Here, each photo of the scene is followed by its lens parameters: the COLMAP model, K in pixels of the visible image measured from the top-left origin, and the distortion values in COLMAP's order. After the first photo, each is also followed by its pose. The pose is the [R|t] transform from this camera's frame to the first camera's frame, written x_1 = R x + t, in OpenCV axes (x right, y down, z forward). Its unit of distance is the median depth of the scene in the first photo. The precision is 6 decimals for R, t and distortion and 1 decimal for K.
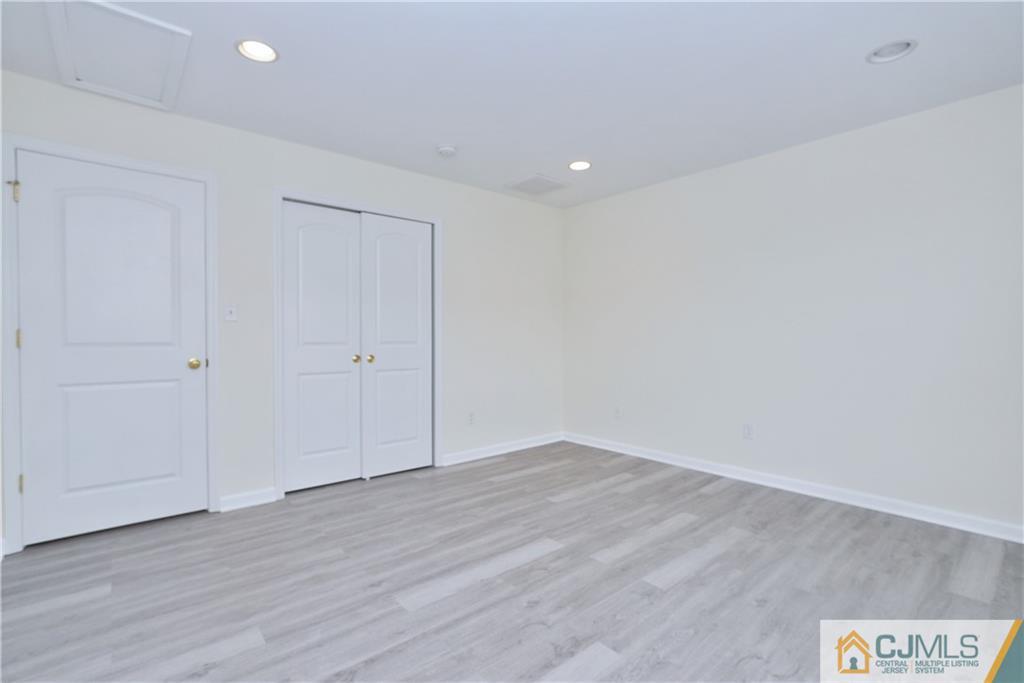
lens RADIAL K [[469.0, 0, 511.2], [0, 469.0, 342.8], [0, 0, 1]] dist [-0.021852, 0.009748]
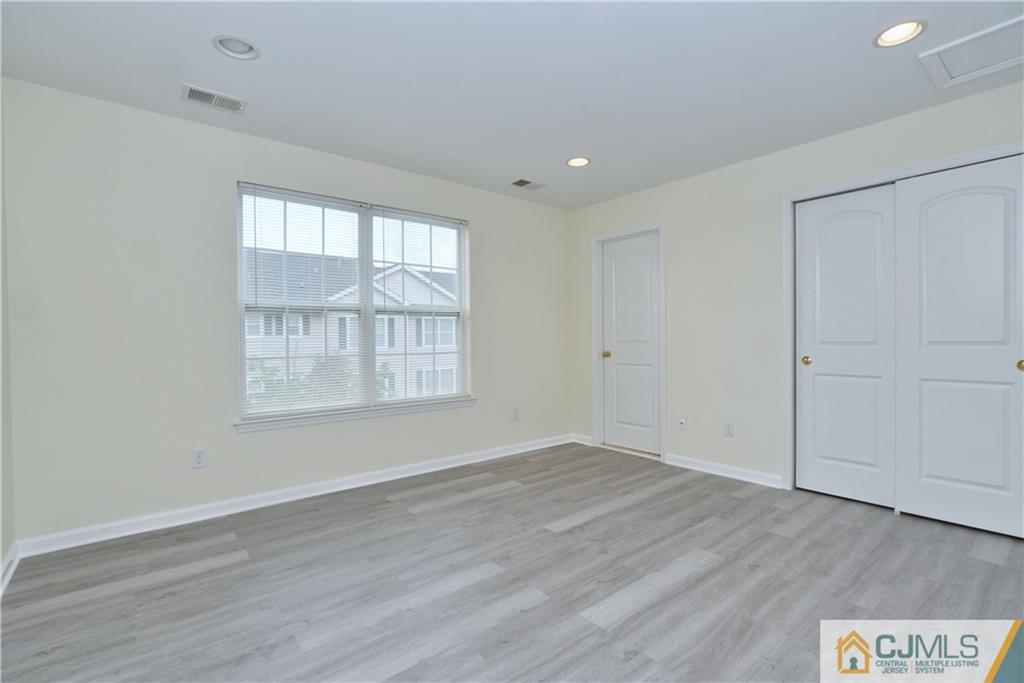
lens RADIAL K [[469.0, 0, 511.2], [0, 469.0, 342.8], [0, 0, 1]] dist [-0.021852, 0.009748]
pose [[-0.999806, 0.008693, 0.017648, 0.206390], [0.009083, 0.999714, 0.022123, -0.023899], [-0.017451, 0.022279, -0.999599, 1.731138]]
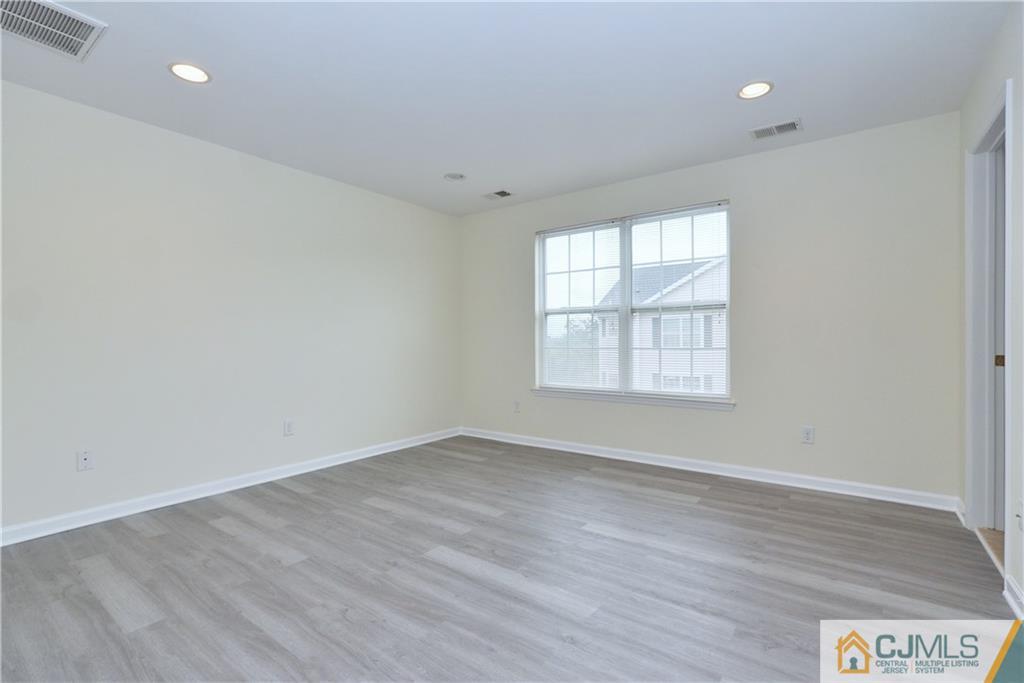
lens RADIAL K [[469.0, 0, 511.2], [0, 469.0, 342.8], [0, 0, 1]] dist [-0.021852, 0.009748]
pose [[-0.224842, -0.004087, 0.974387, -0.868681], [0.017679, 0.999809, 0.008273, 0.001182], [-0.974235, 0.019086, -0.224727, 1.057803]]
